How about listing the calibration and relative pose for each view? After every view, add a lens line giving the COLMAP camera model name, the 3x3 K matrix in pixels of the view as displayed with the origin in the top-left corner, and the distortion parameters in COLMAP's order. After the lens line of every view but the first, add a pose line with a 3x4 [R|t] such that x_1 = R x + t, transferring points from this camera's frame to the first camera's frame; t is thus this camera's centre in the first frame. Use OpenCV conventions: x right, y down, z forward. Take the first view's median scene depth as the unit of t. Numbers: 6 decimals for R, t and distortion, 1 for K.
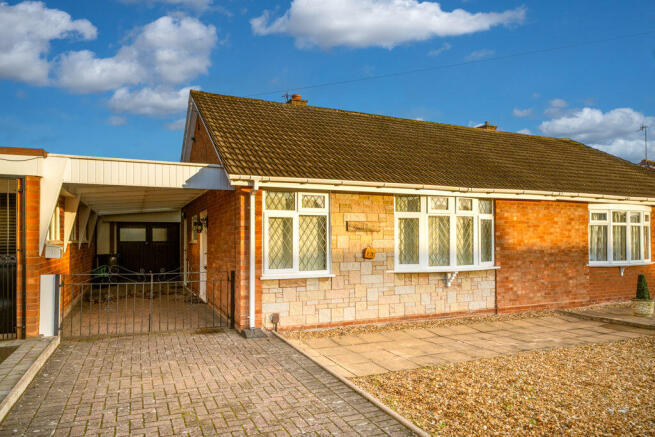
lens RADIAL K [[436.9, 0, 327.4], [0, 436.9, 232.3], [0, 0, 1]] dist [0.002172, 0.000485]
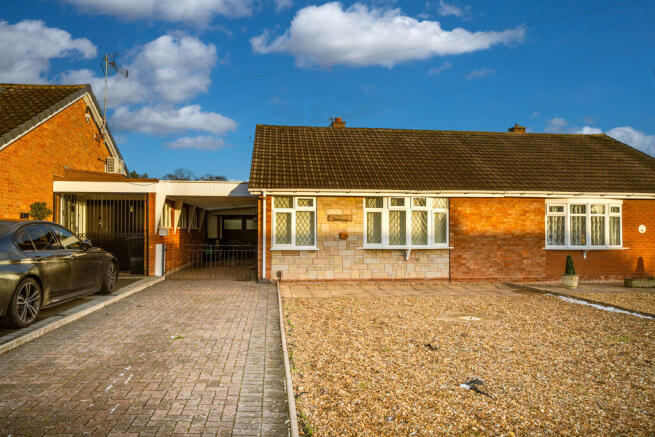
lens RADIAL K [[451.7, 0, 327.5], [0, 451.7, 218.5], [0, 0, 1]] dist [-0.000719, -0.000340]
pose [[0.957056, -0.003176, -0.289886, 0.473581], [-0.000017, 0.999939, -0.011013, 0.005566], [0.289904, 0.010545, 0.956998, -0.501278]]
